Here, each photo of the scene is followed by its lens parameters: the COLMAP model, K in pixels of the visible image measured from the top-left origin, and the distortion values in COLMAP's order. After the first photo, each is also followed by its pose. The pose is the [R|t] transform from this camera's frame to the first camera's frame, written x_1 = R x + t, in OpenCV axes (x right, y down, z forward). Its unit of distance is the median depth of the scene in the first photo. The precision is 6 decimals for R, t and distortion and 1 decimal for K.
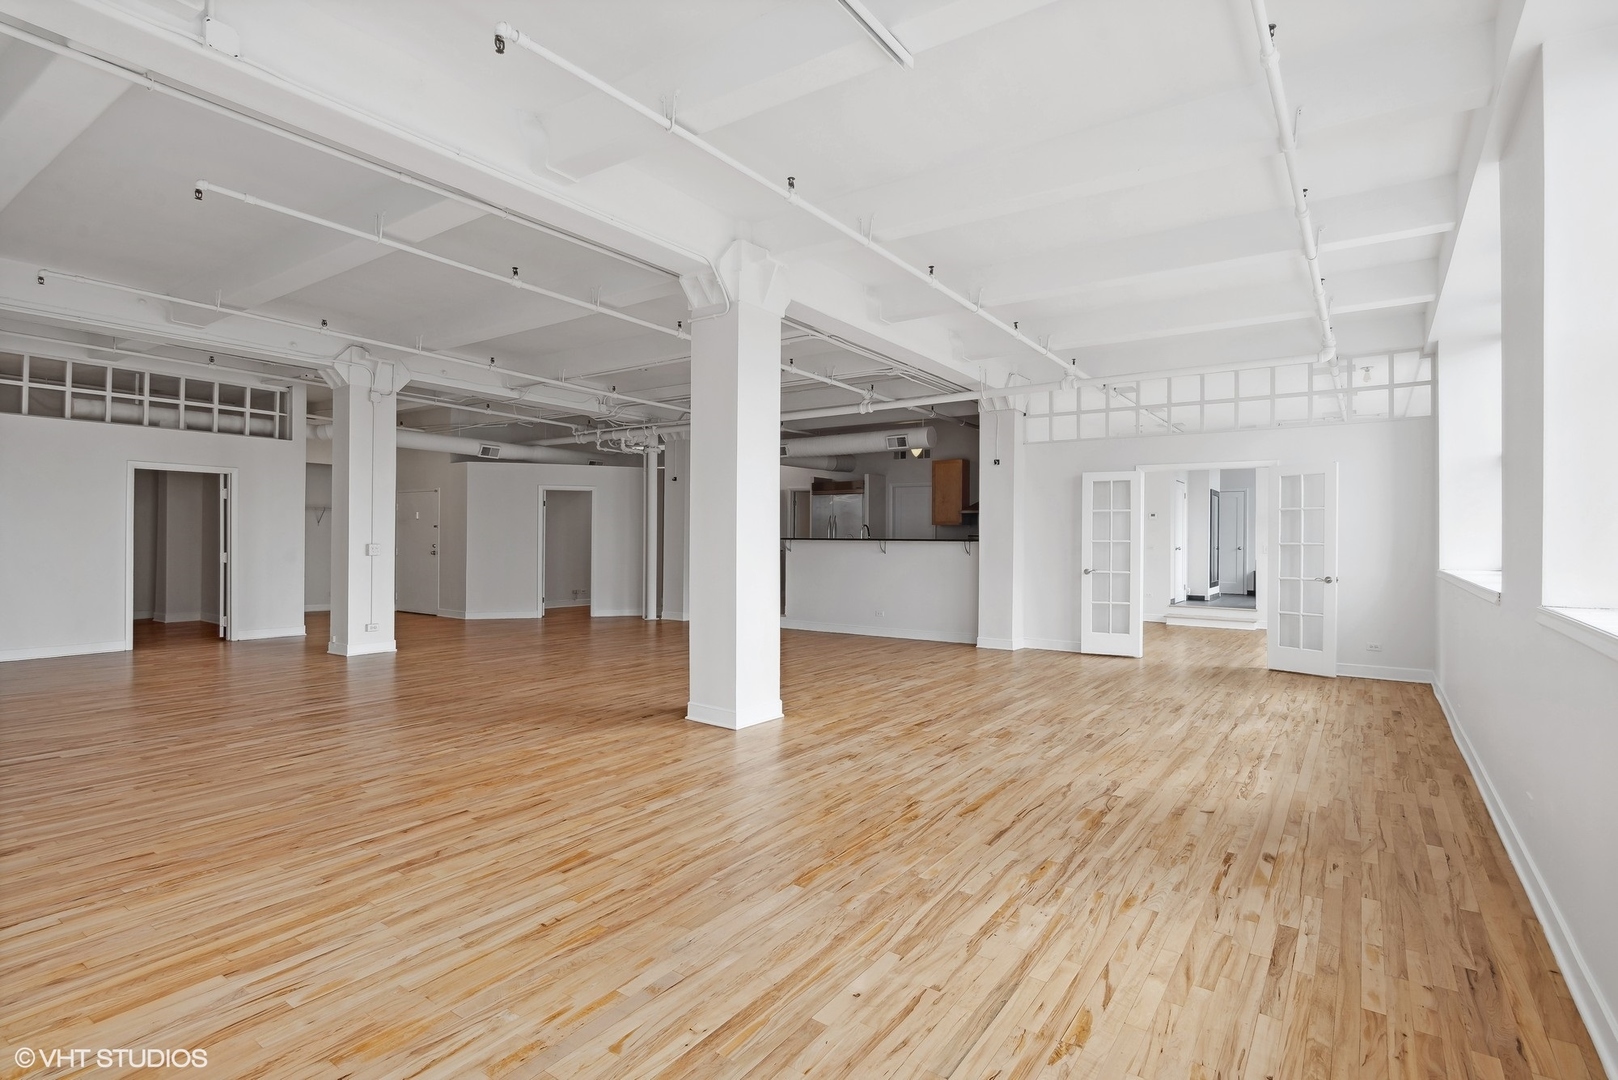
lens RADIAL K [[794.0, 0, 789.9], [0, 794.0, 527.0], [0, 0, 1]] dist [-0.000903, -0.000704]
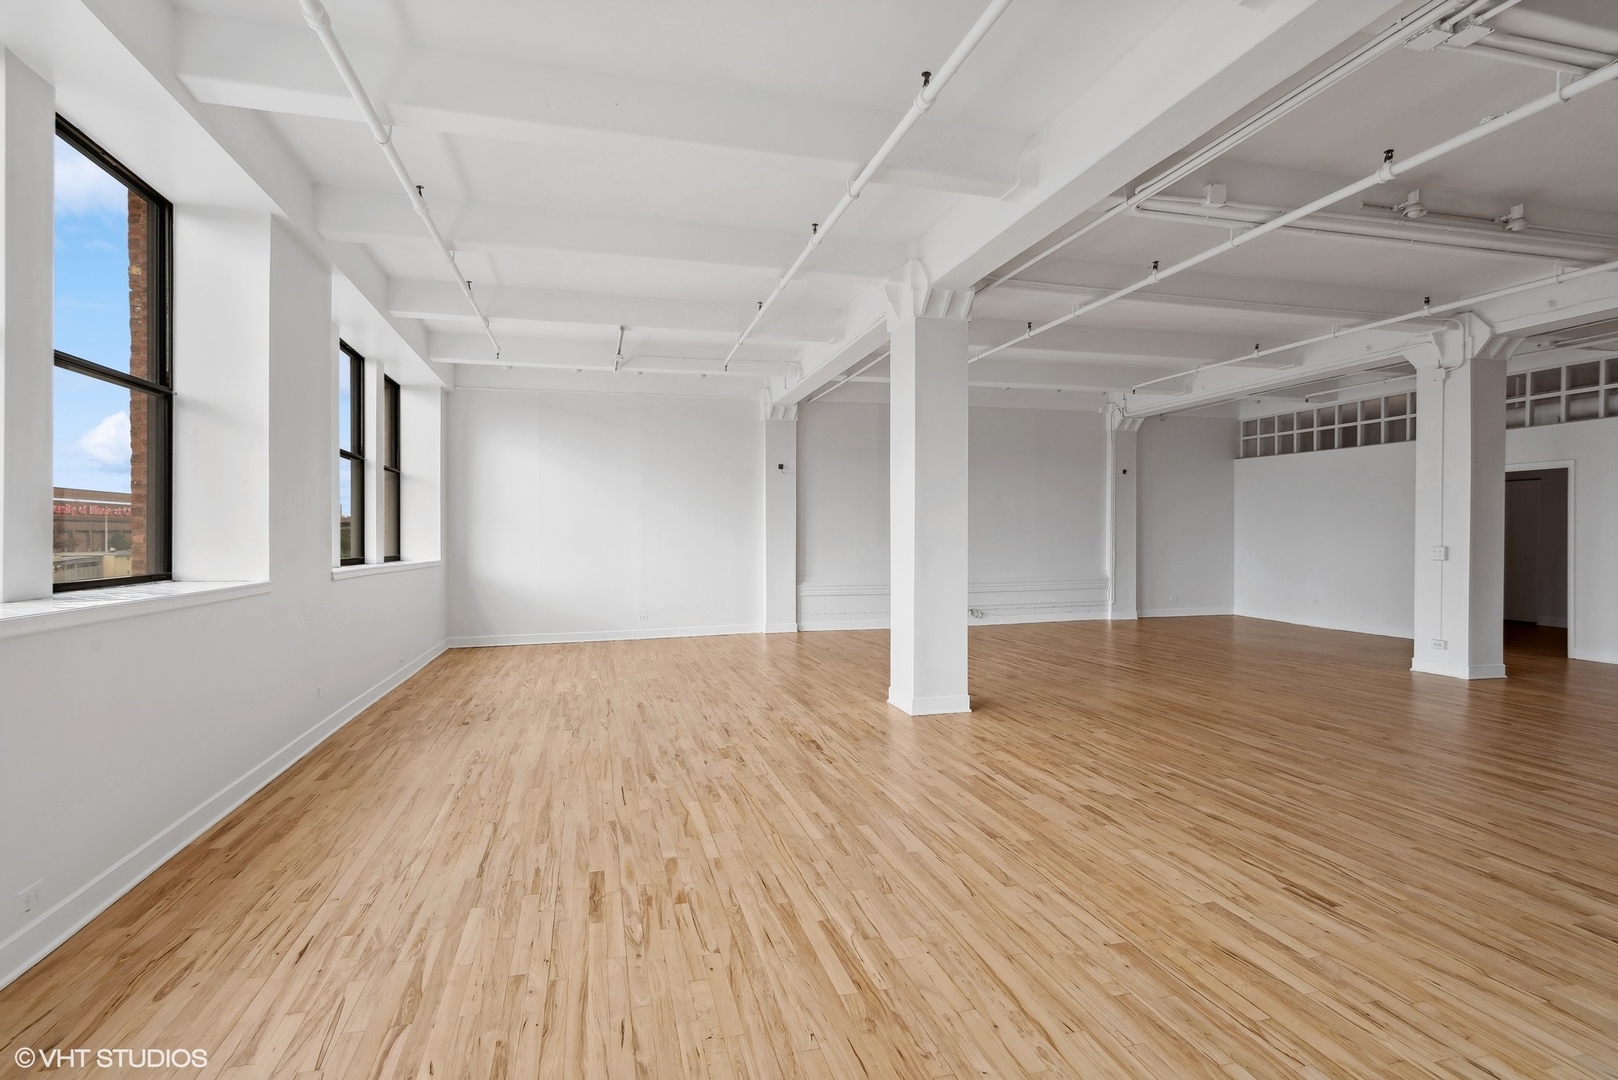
lens RADIAL K [[794.0, 0, 789.9], [0, 794.0, 527.0], [0, 0, 1]] dist [-0.000903, -0.000704]
pose [[-0.646251, -0.020492, -0.762849, 0.562840], [0.009426, 0.999349, -0.034831, 0.023496], [0.763066, -0.029700, -0.645637, 1.014671]]
